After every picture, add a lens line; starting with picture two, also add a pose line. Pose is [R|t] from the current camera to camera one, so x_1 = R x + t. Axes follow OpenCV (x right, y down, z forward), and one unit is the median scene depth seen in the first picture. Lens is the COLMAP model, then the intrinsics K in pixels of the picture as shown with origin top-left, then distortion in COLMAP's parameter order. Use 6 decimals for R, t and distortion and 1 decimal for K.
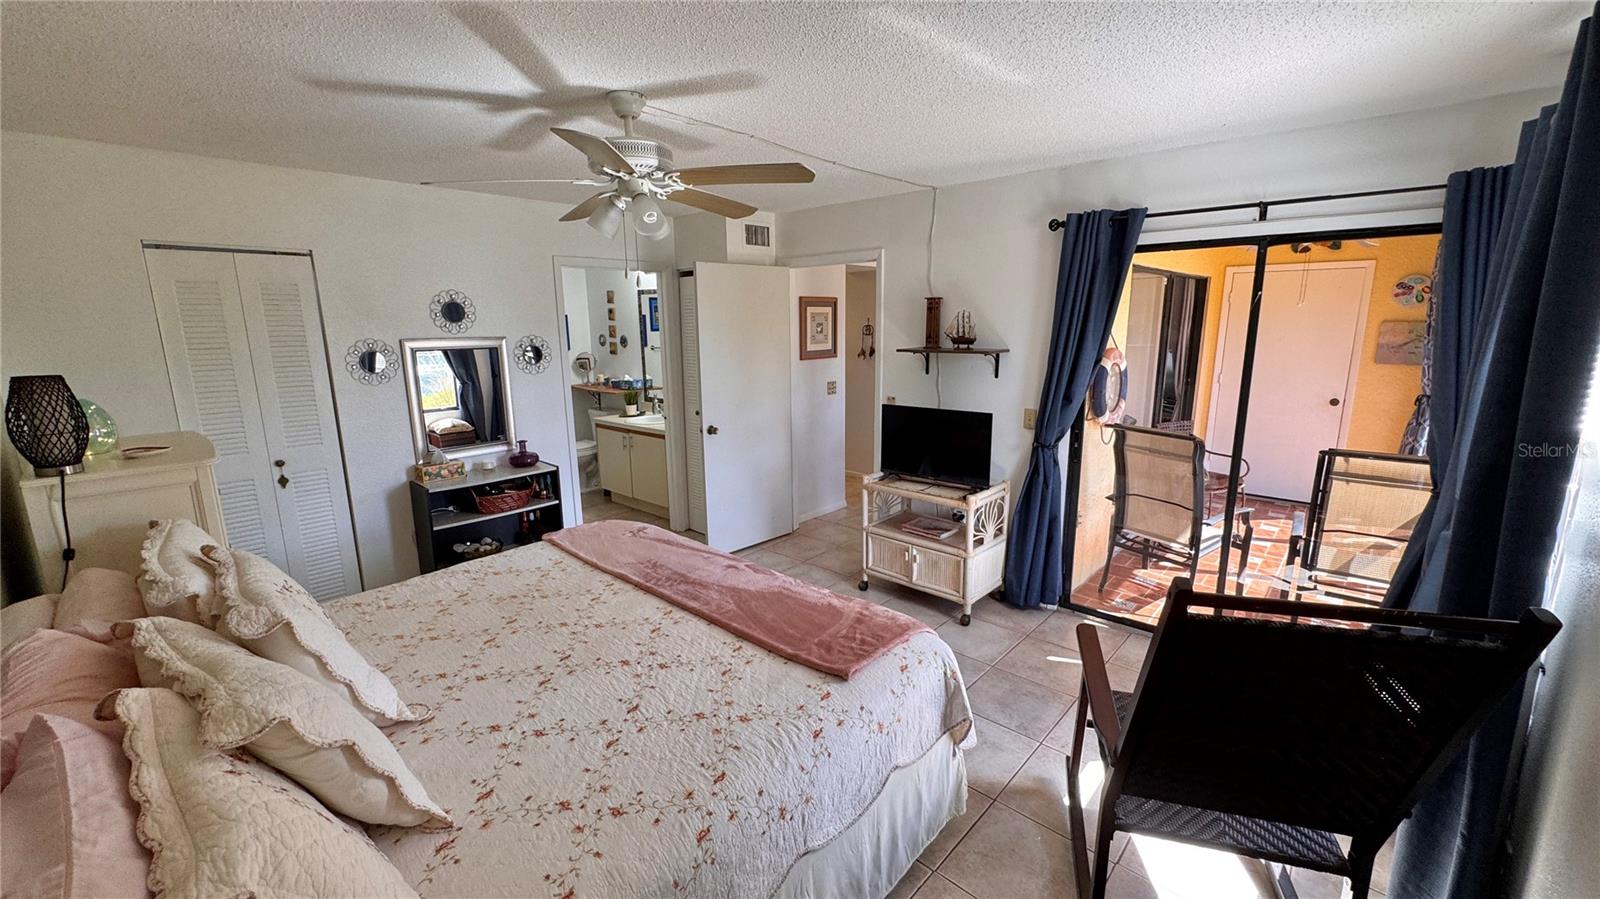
lens RADIAL K [[639.6, 0, 790.2], [0, 639.6, 456.1], [0, 0, 1]] dist [0.000573, 0.000228]
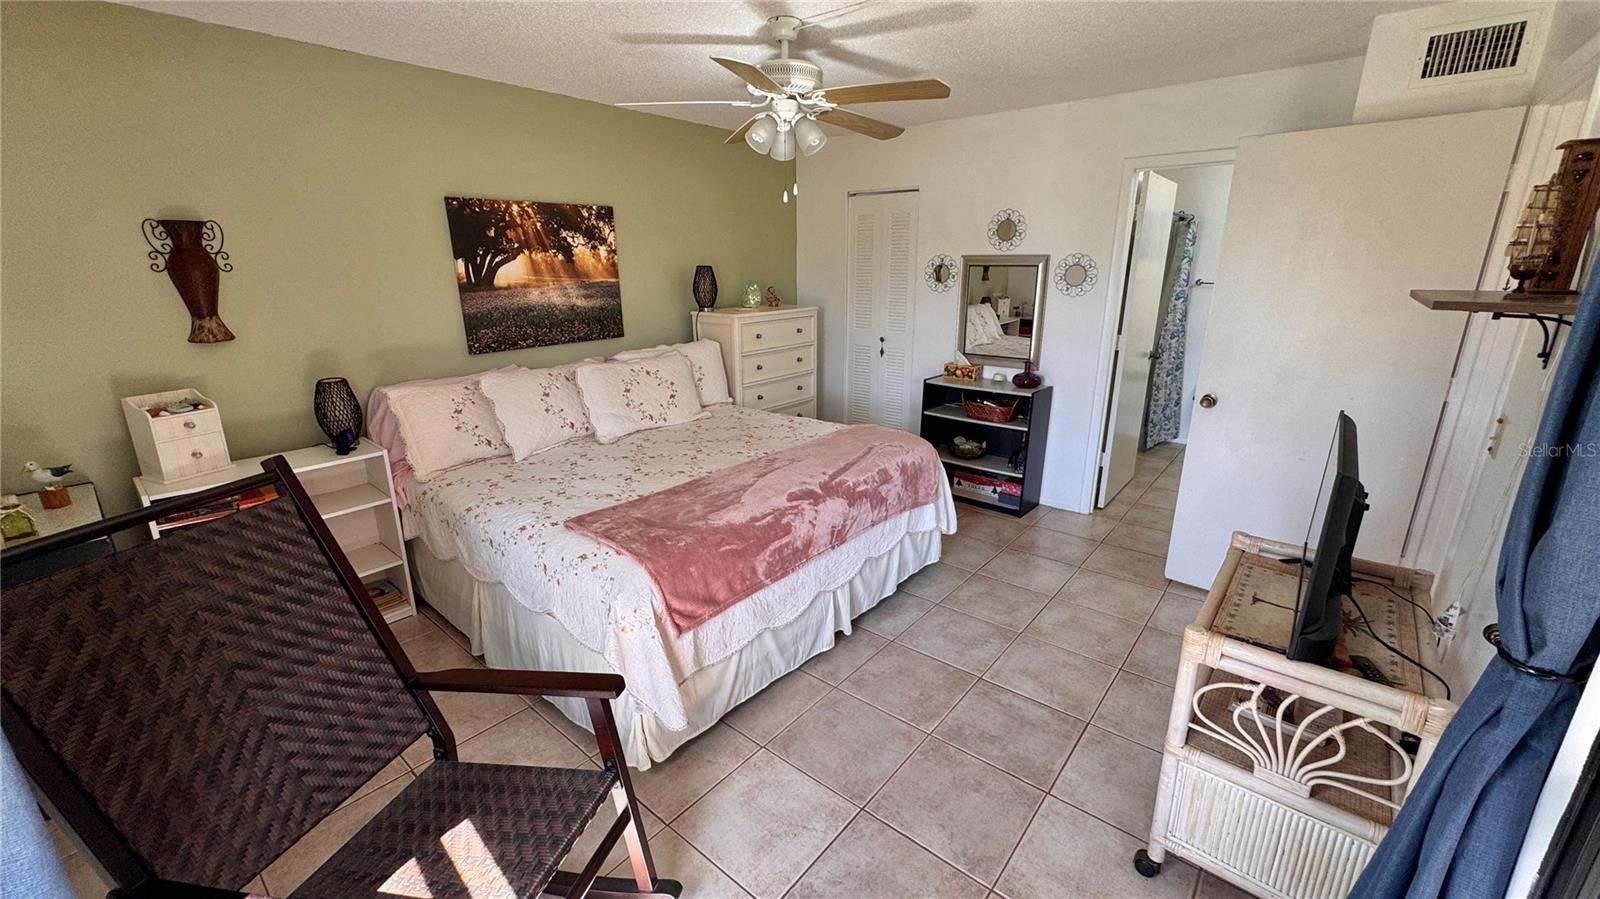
lens RADIAL K [[639.6, 0, 799.2], [0, 639.6, 443.8], [0, 0, 1]] dist [0.000573, 0.000228]
pose [[0.055140, 0.288136, -0.956001, 0.522265], [-0.204538, 0.940413, 0.271640, -0.095898], [0.977304, 0.180560, 0.110789, 0.534217]]
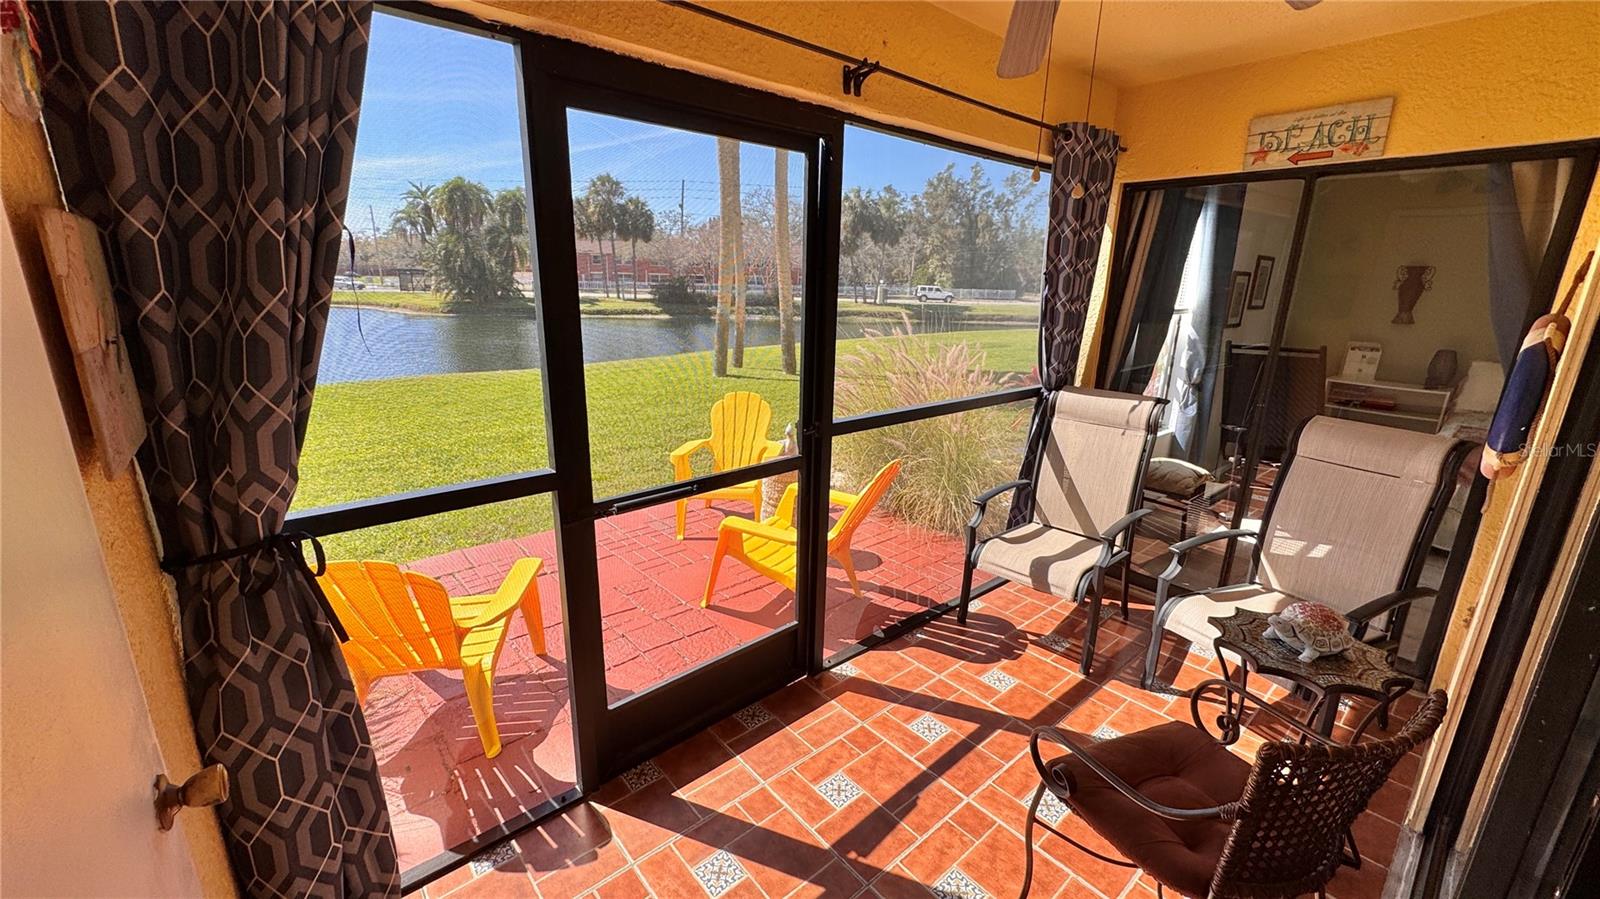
lens RADIAL K [[639.6, 0, 800.2], [0, 639.6, 443.3], [0, 0, 1]] dist [0.000573, 0.000228]
pose [[-0.993236, -0.042740, 0.107957, 0.911155], [0.010832, 0.891623, 0.452649, -0.280655], [-0.115603, 0.450757, -0.885129, 1.394413]]
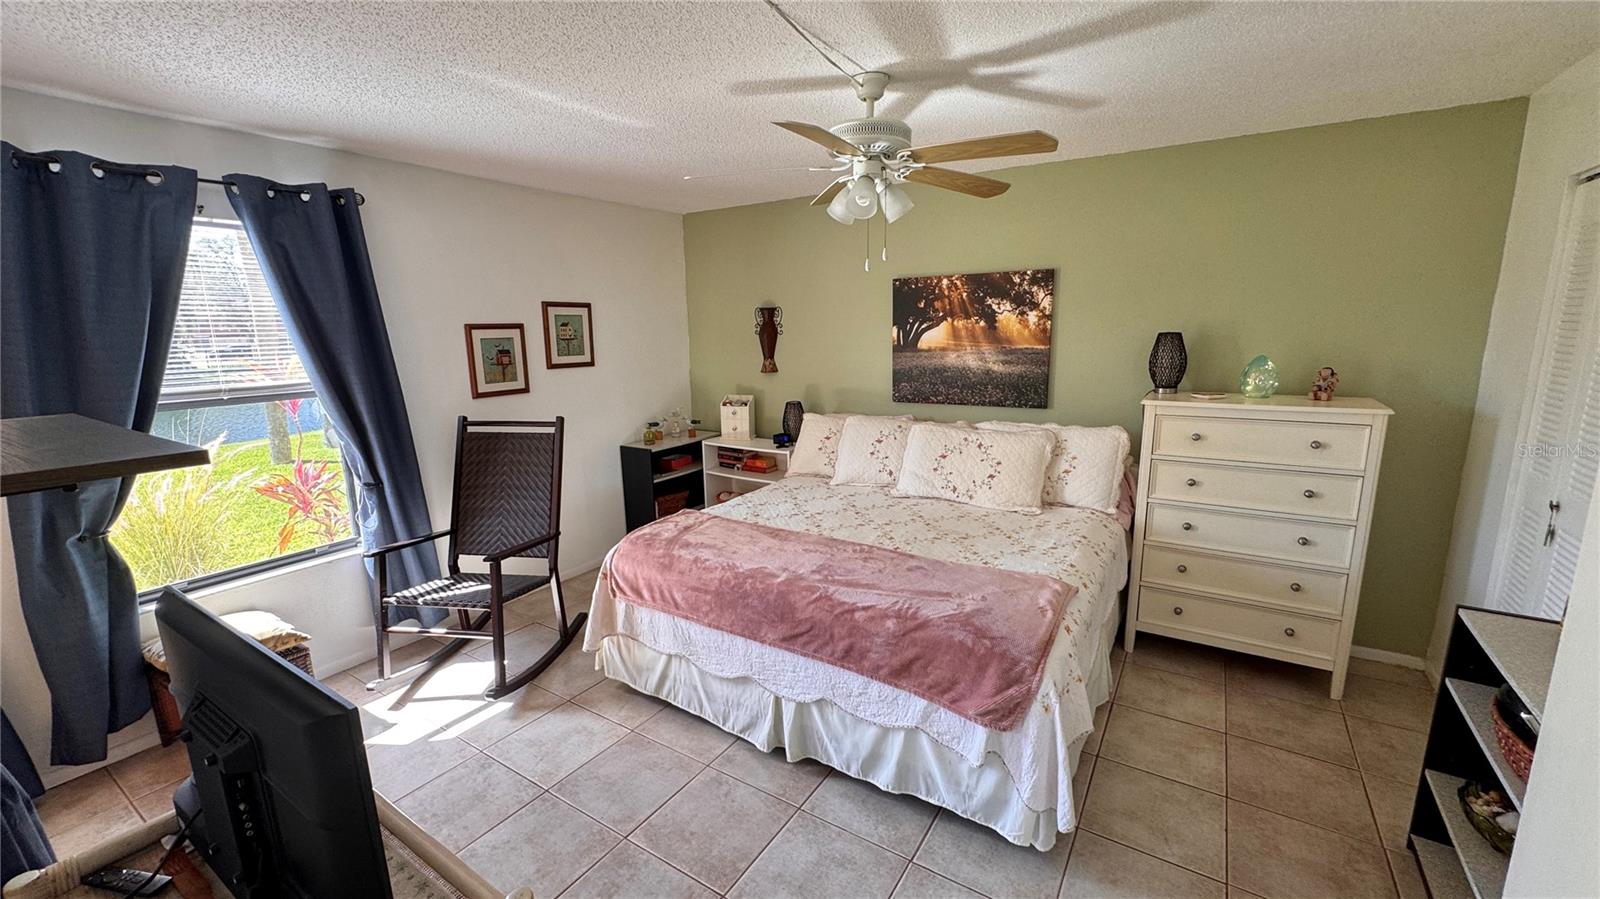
lens RADIAL K [[639.6, 0, 798.6], [0, 639.6, 445.4], [0, 0, 1]] dist [0.000573, 0.000228]
pose [[-0.982758, 0.063547, -0.173631, 0.033101], [-0.008827, 0.921886, 0.387361, -0.218180], [0.184683, 0.382215, -0.905430, 1.090410]]
